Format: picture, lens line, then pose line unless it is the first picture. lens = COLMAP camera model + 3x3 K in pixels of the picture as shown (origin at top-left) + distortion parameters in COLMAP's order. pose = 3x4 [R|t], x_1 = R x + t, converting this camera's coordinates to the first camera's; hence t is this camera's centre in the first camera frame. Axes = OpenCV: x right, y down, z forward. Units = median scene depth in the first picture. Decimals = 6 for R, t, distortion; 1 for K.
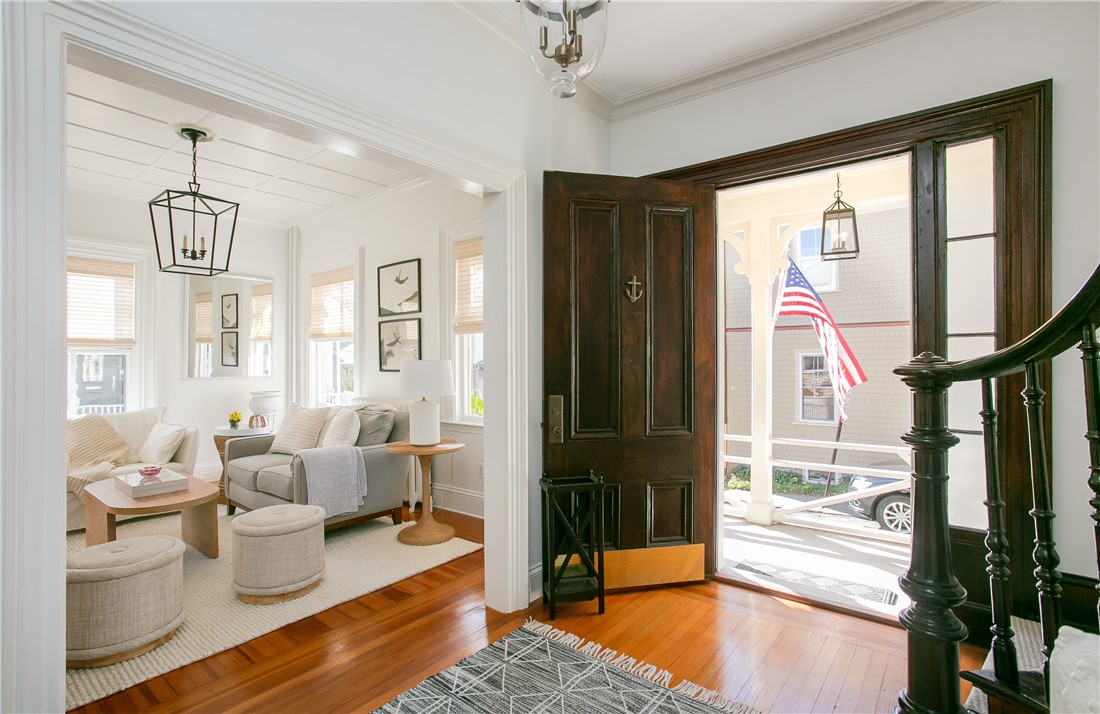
lens RADIAL K [[545.5, 0, 550.0], [0, 545.5, 357.0], [0, 0, 1]] dist [0.029892, -0.000014]
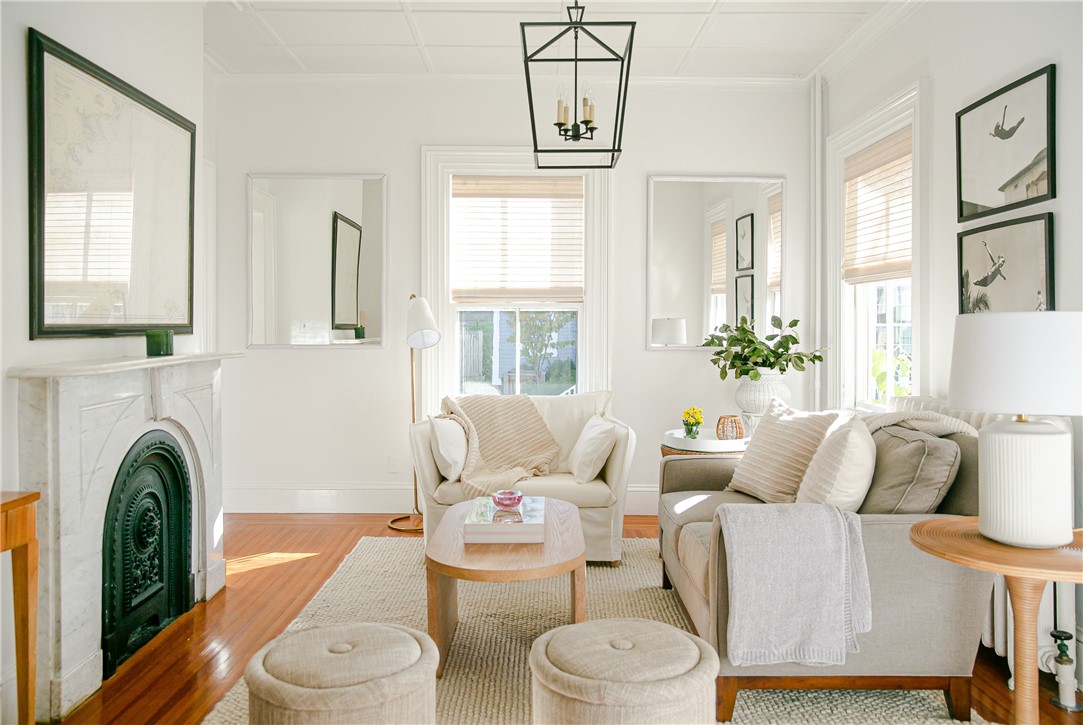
lens RADIAL K [[802.8, 0, 542.2], [0, 802.8, 340.8], [0, 0, 1]] dist [-0.082938, 0.084648]
pose [[0.616561, 0.017149, -0.787120, -0.010224], [0.003938, 0.999683, 0.024865, 0.007802], [0.787297, -0.018431, 0.616298, 0.356401]]
